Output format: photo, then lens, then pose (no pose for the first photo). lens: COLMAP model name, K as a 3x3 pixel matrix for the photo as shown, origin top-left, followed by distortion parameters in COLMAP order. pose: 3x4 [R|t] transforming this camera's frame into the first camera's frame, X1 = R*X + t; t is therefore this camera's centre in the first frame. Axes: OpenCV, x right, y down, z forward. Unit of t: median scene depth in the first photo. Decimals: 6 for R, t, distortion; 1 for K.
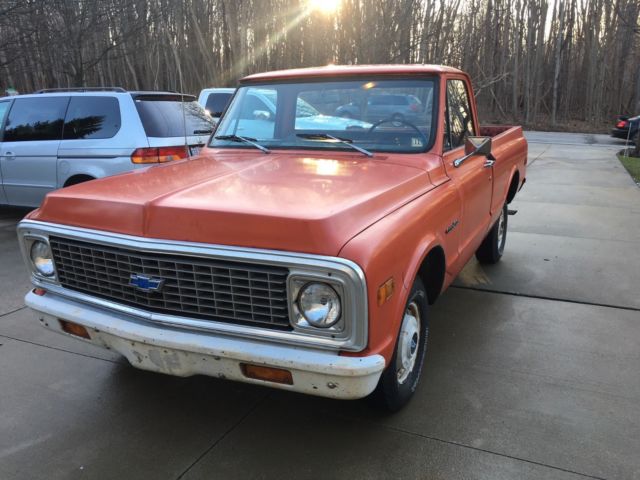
lens RADIAL K [[533.2, 0, 320.0], [0, 533.2, 240.0], [0, 0, 1]] dist [0.070609, -0.100337]
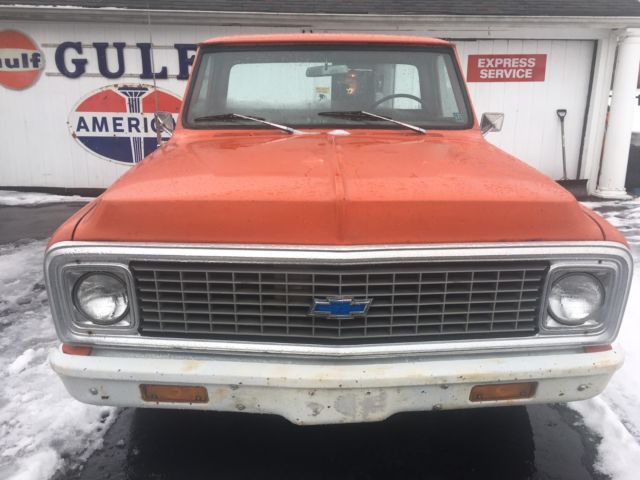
lens RADIAL K [[489.2, 0, 318.5], [0, 489.2, 225.6], [0, 0, 1]] dist [0.057151, -0.004696]
pose [[0.890737, -0.100678, 0.443228, -0.541690], [0.096450, 0.994819, 0.032139, -0.046602], [-0.444167, 0.014122, 0.895833, 0.353143]]
